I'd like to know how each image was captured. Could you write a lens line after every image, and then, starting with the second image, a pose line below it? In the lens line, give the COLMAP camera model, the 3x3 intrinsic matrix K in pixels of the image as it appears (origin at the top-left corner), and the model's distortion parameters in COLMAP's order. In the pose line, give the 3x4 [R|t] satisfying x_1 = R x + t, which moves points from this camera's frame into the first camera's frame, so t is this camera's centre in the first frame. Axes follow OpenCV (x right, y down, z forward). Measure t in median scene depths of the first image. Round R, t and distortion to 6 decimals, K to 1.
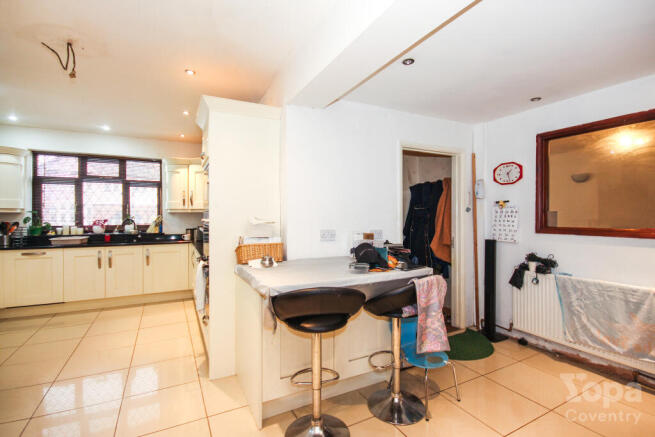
lens RADIAL K [[292.3, 0, 329.9], [0, 292.3, 217.4], [0, 0, 1]] dist [0.002568, -0.000389]
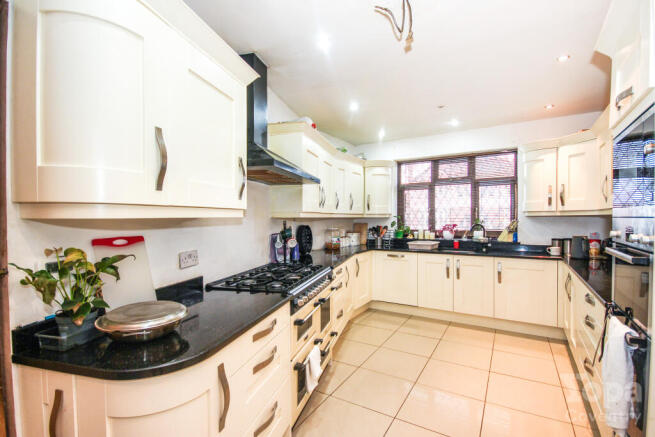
lens RADIAL K [[292.3, 0, 327.2], [0, 292.3, 218.8], [0, 0, 1]] dist [0.002568, -0.000389]
pose [[0.472014, 0.002041, -0.881589, -0.143818], [-0.003537, 0.999994, 0.000422, -0.008801], [0.881584, 0.002919, 0.472018, 0.211970]]
